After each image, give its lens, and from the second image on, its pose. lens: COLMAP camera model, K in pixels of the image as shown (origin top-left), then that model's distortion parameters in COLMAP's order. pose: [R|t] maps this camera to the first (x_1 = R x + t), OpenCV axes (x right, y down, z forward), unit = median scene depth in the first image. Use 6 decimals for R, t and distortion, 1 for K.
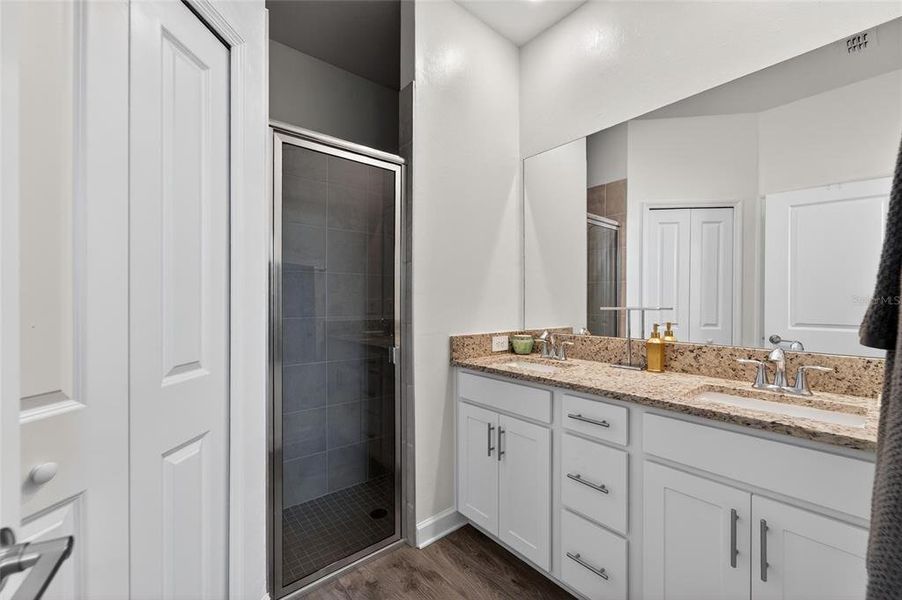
lens RADIAL K [[367.2, 0, 446.4], [0, 367.2, 304.1], [0, 0, 1]] dist [-0.000726, 0.000063]
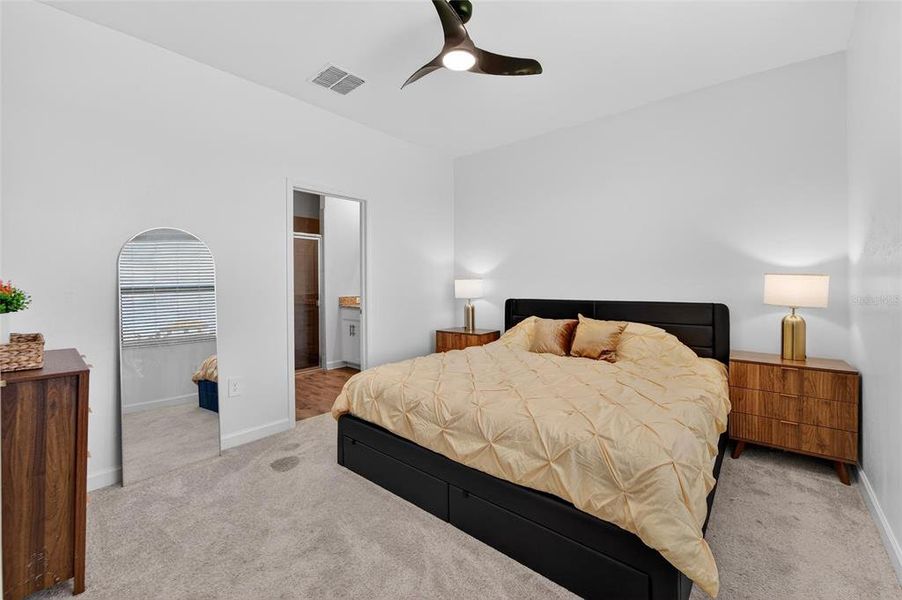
lens RADIAL K [[373.6, 0, 450.2], [0, 373.6, 286.5], [0, 0, 1]] dist [-0.002237, -0.000084]
pose [[0.986392, -0.002648, 0.164390, 0.377899], [0.001613, 0.999978, 0.006431, -0.008560], [-0.164403, -0.006079, 0.986375, -1.946934]]
